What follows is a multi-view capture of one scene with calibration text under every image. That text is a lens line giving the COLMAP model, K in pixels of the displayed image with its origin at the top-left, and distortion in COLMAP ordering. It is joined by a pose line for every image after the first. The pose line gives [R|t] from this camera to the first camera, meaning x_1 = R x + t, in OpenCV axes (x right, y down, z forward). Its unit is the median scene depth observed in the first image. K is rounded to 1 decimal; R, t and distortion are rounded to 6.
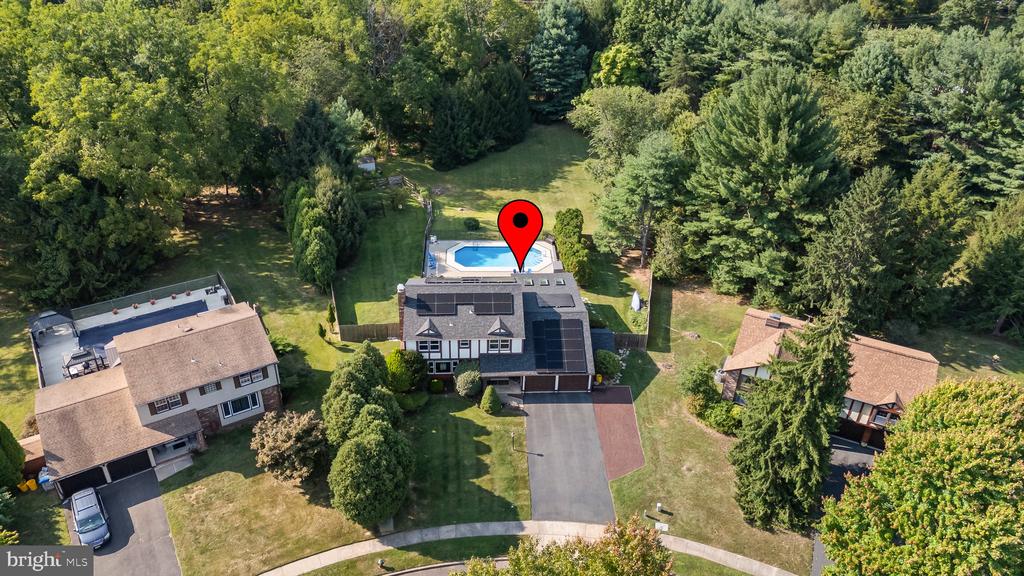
lens RADIAL K [[747.4, 0, 510.7], [0, 747.4, 285.8], [0, 0, 1]] dist [0.130794, -0.105332]
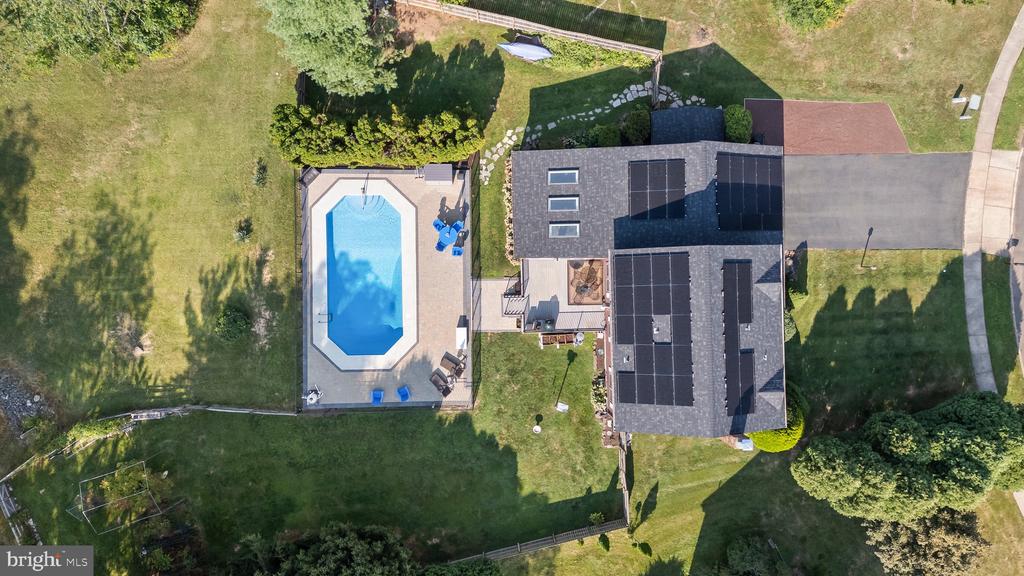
lens RADIAL K [[747.4, 0, 510.7], [0, 747.4, 285.8], [0, 0, 1]] dist [0.130794, -0.105332]
pose [[0.034595, -0.999076, -0.025521, -0.006823], [0.516990, -0.003964, 0.855982, -0.509990], [-0.855292, -0.042807, 0.516375, 0.691630]]
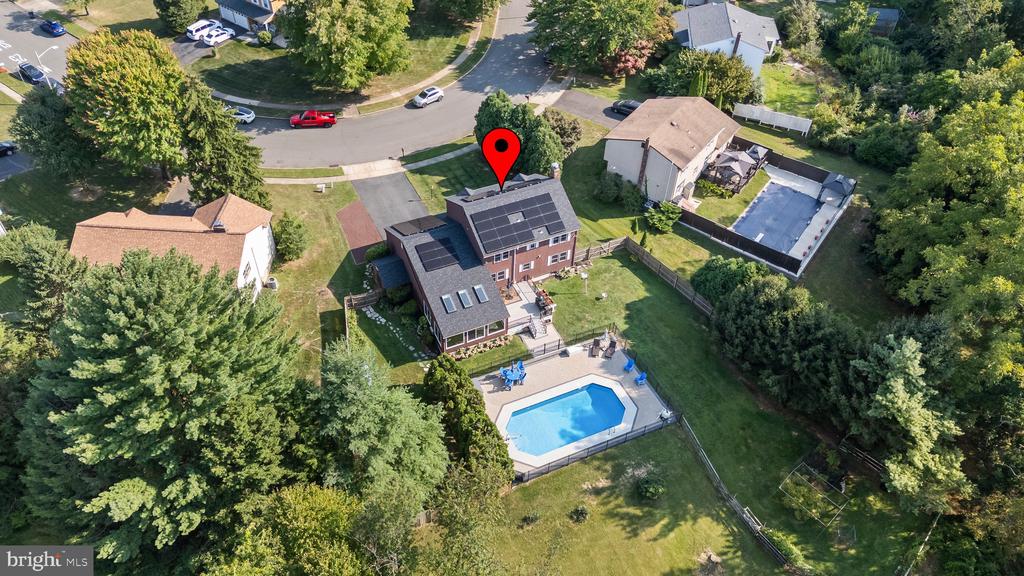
lens RADIAL K [[747.4, 0, 510.7], [0, 747.4, 285.8], [0, 0, 1]] dist [0.130794, -0.105332]
pose [[-0.924113, 0.227271, -0.307184, 0.253543], [-0.249313, 0.250613, 0.935434, -0.821802], [0.289581, 0.941032, -0.174933, 1.103039]]
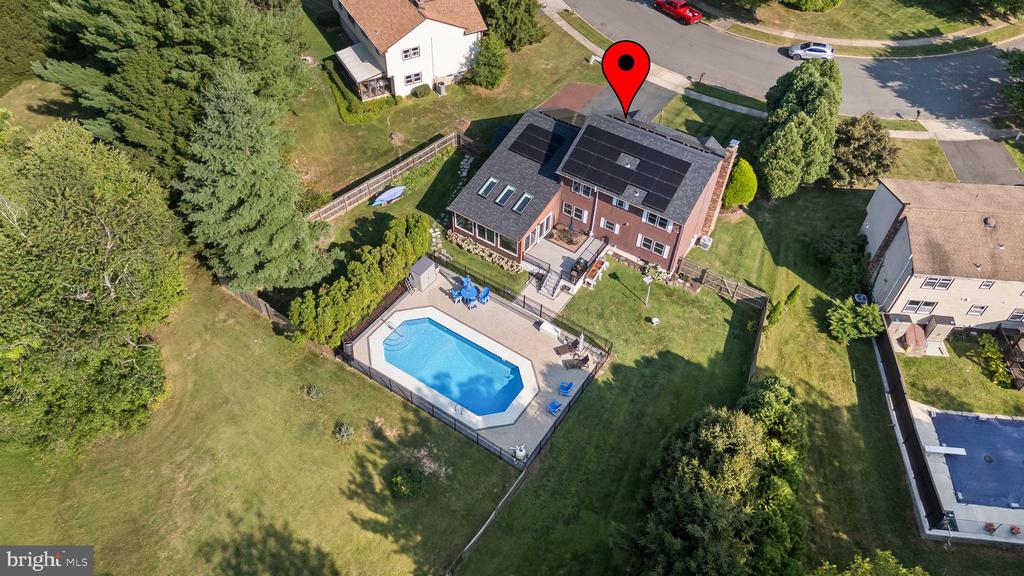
lens RADIAL K [[747.4, 0, 510.7], [0, 747.4, 285.8], [0, 0, 1]] dist [0.130794, -0.105332]
pose [[-0.804292, -0.470176, 0.363385, -0.265494], [0.283343, 0.234086, 0.930011, -0.654839], [-0.522332, 0.850963, -0.055052, 1.063945]]
